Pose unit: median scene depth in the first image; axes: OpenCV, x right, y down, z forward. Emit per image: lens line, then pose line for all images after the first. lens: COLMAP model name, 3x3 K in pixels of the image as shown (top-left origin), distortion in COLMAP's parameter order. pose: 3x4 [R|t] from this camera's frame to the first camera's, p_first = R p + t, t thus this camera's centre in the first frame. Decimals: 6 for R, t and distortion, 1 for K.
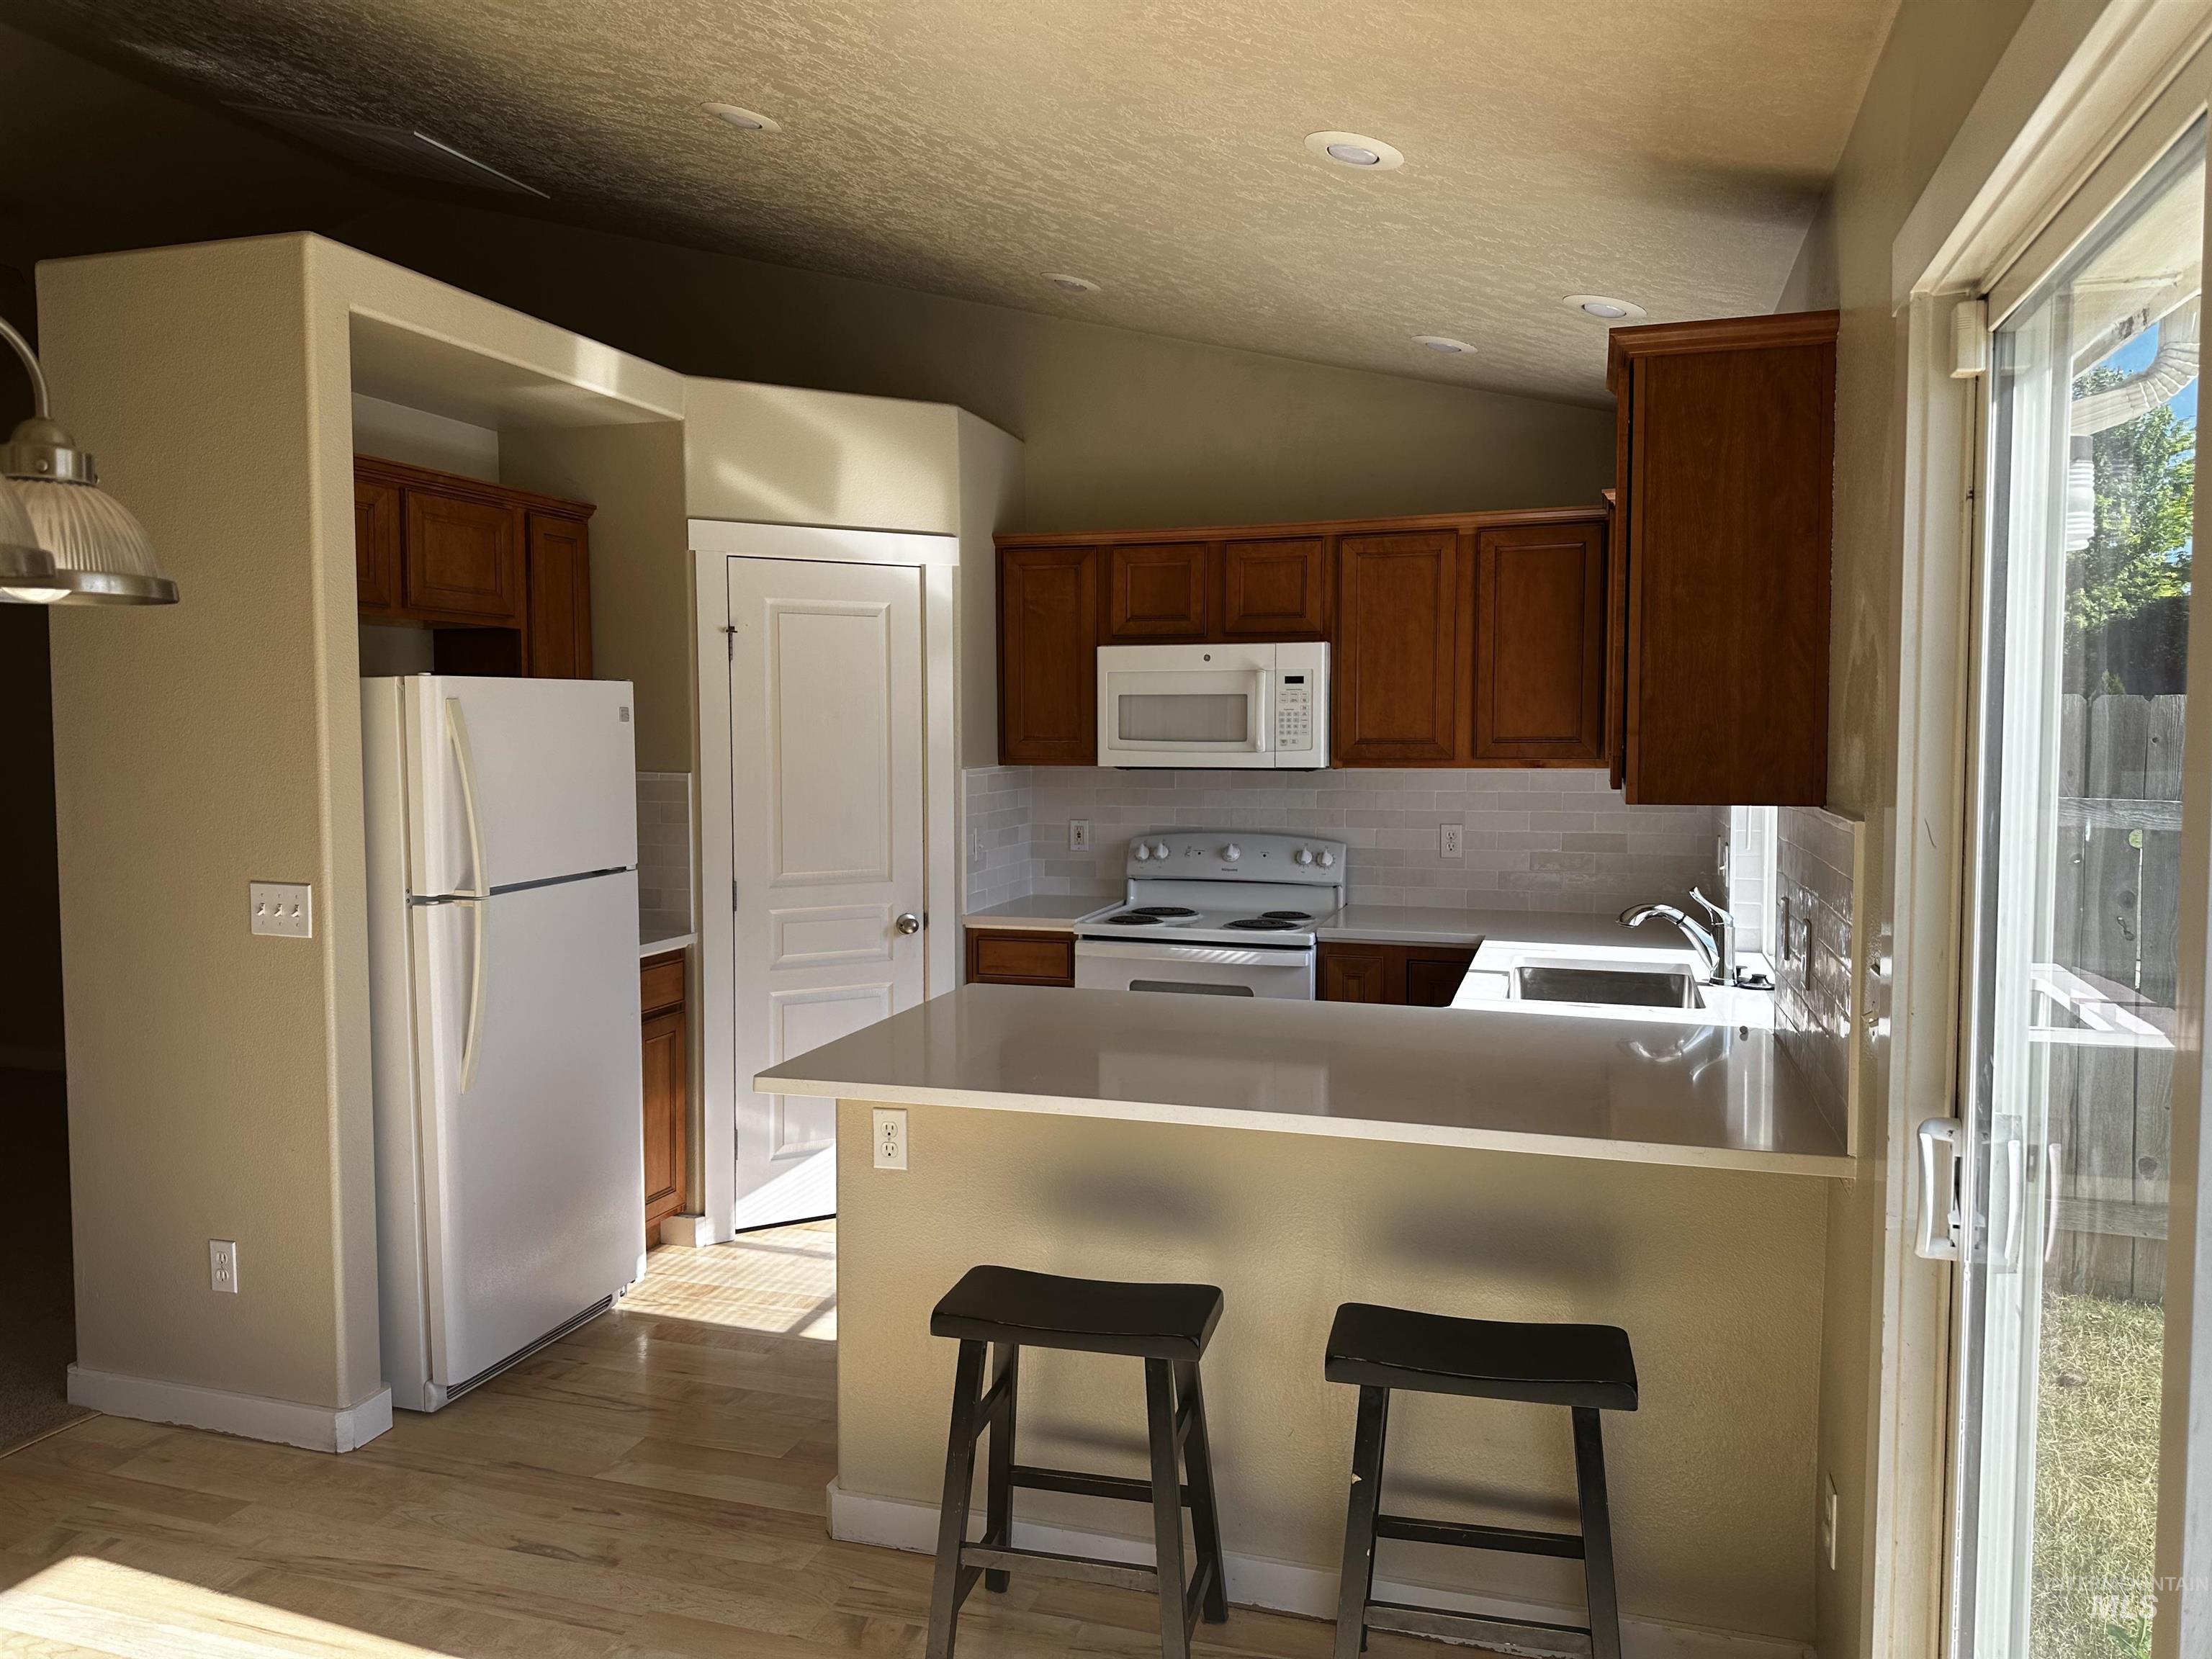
lens RADIAL K [[1552.7, 0, 1103.4], [0, 1552.7, 803.6], [0, 0, 1]] dist [0.195604, -0.385856]
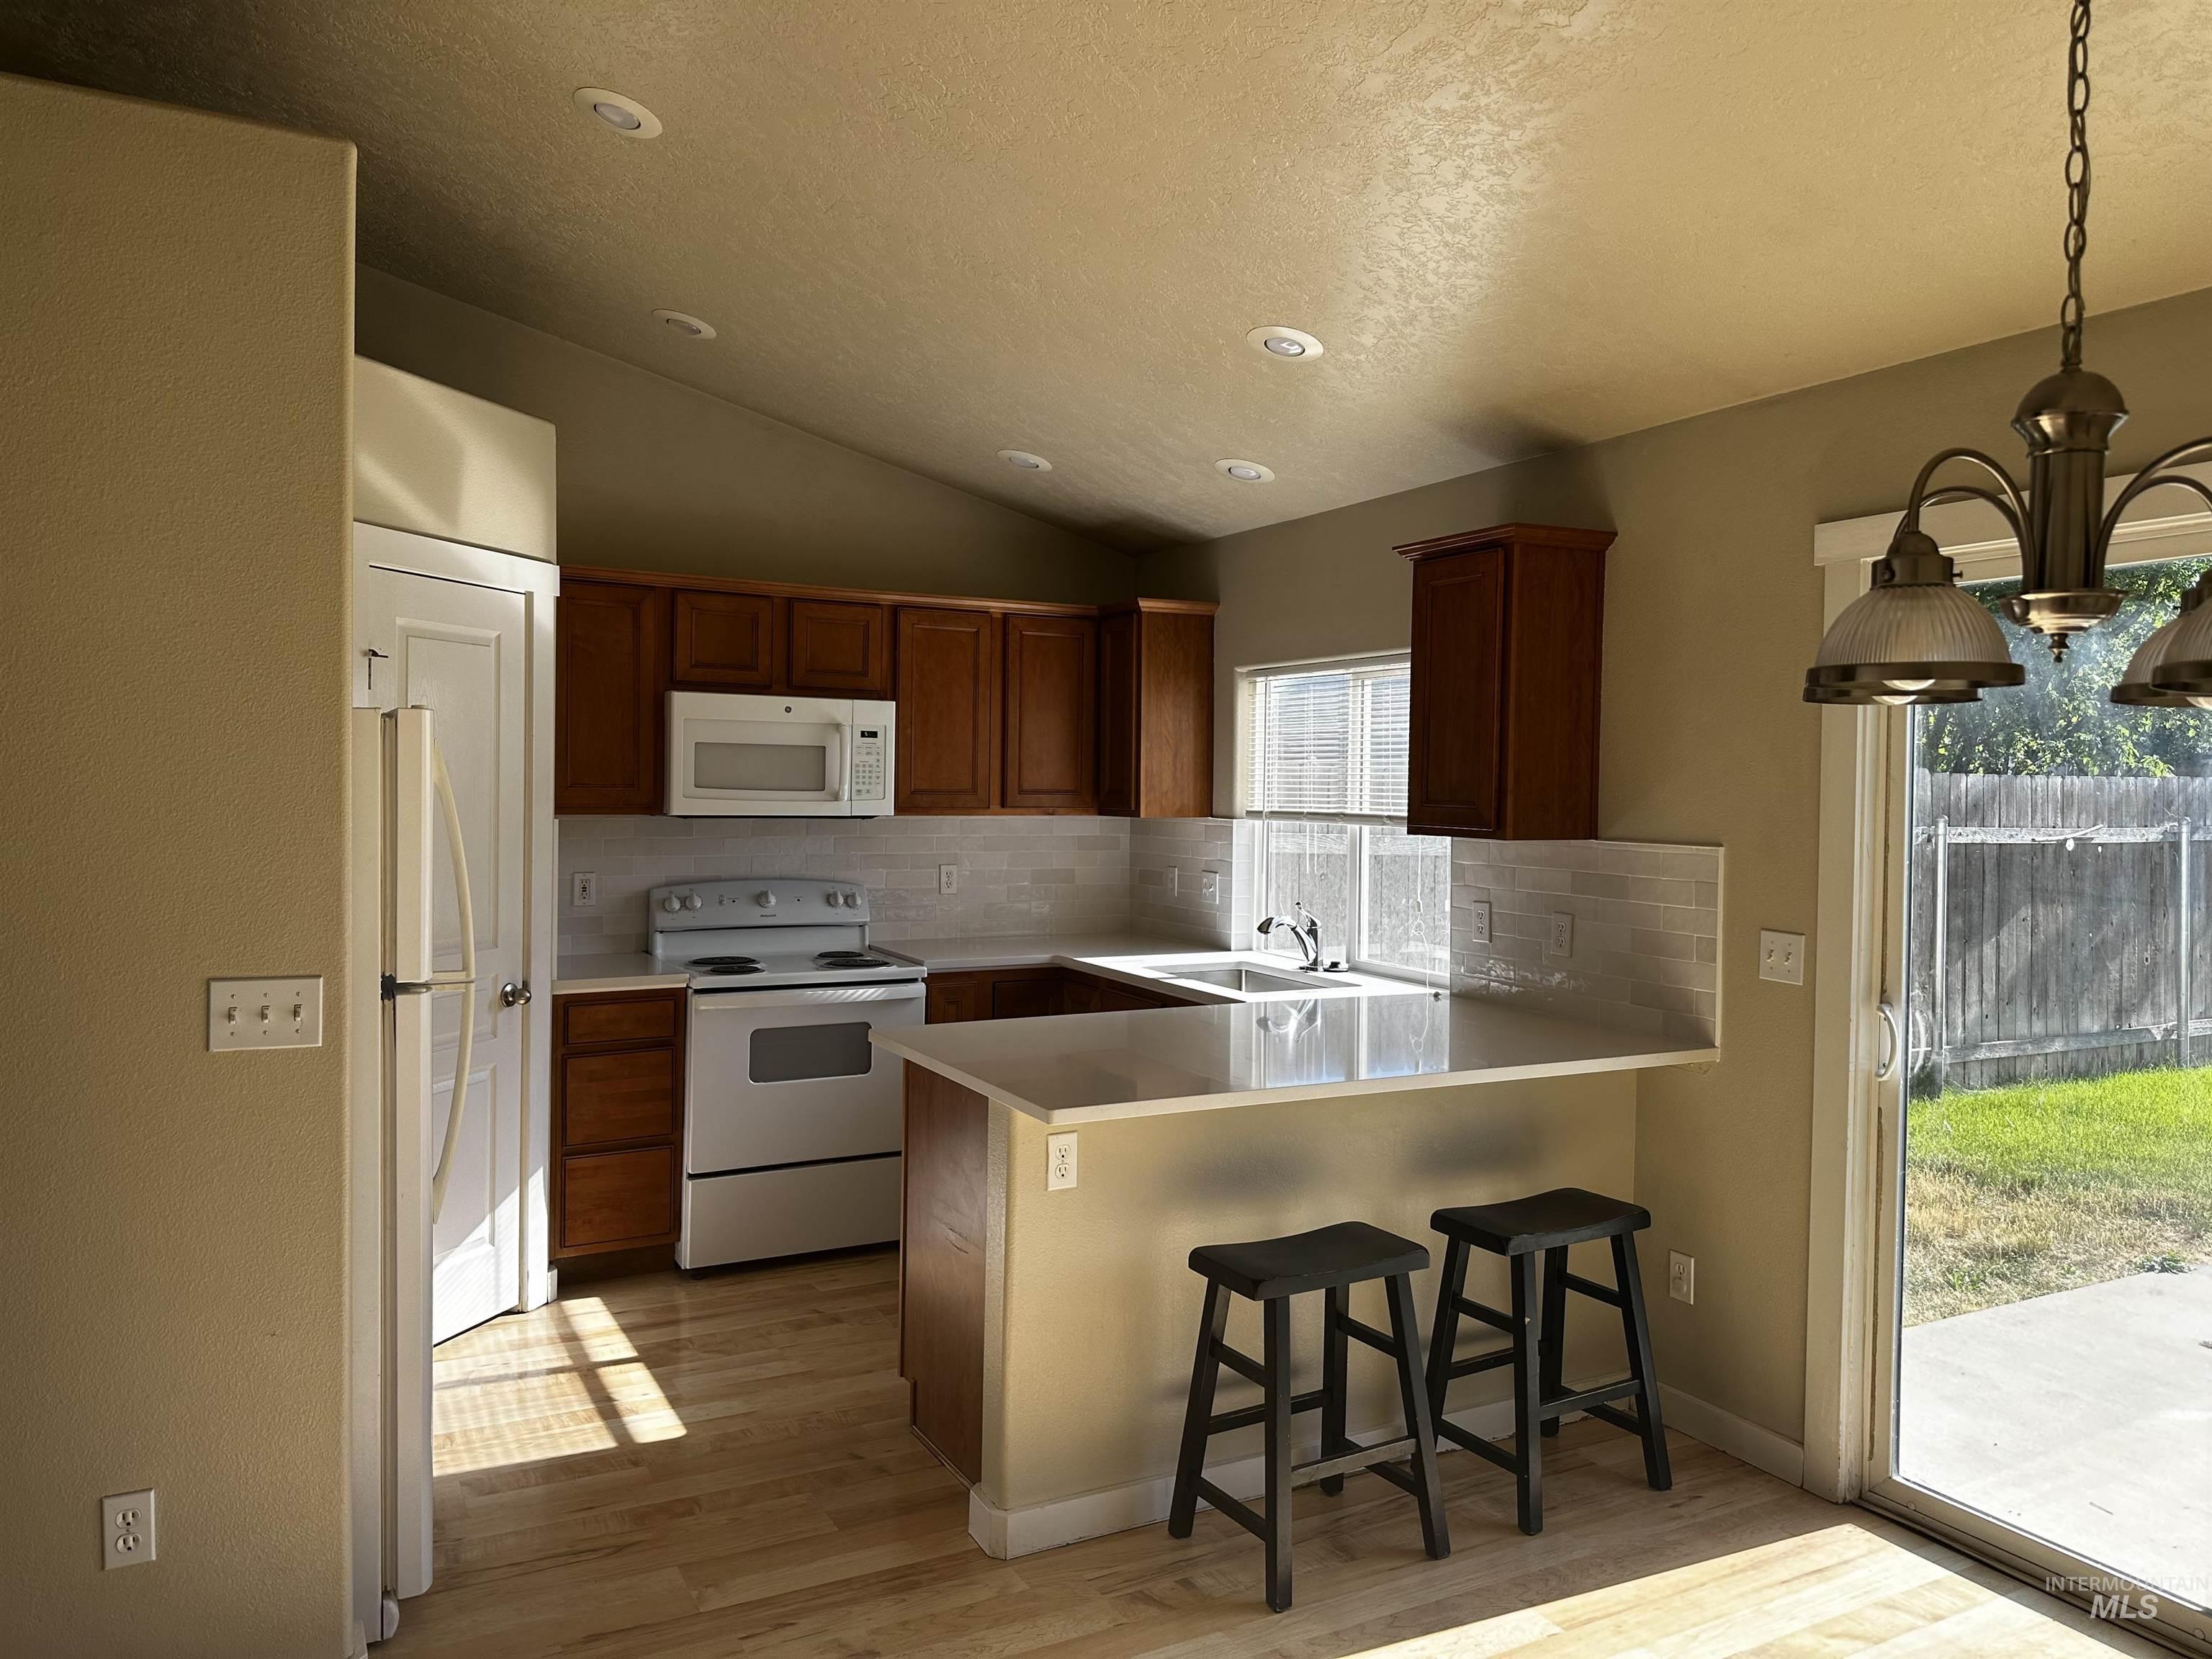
lens RADIAL K [[1552.7, 0, 1103.4], [0, 1552.7, 803.6], [0, 0, 1]] dist [0.195604, -0.385856]
pose [[0.695713, 0.001152, 0.718319, -0.539754], [0.019246, 0.999610, -0.020243, -0.006443], [-0.718062, 0.027908, 0.695419, 0.133179]]
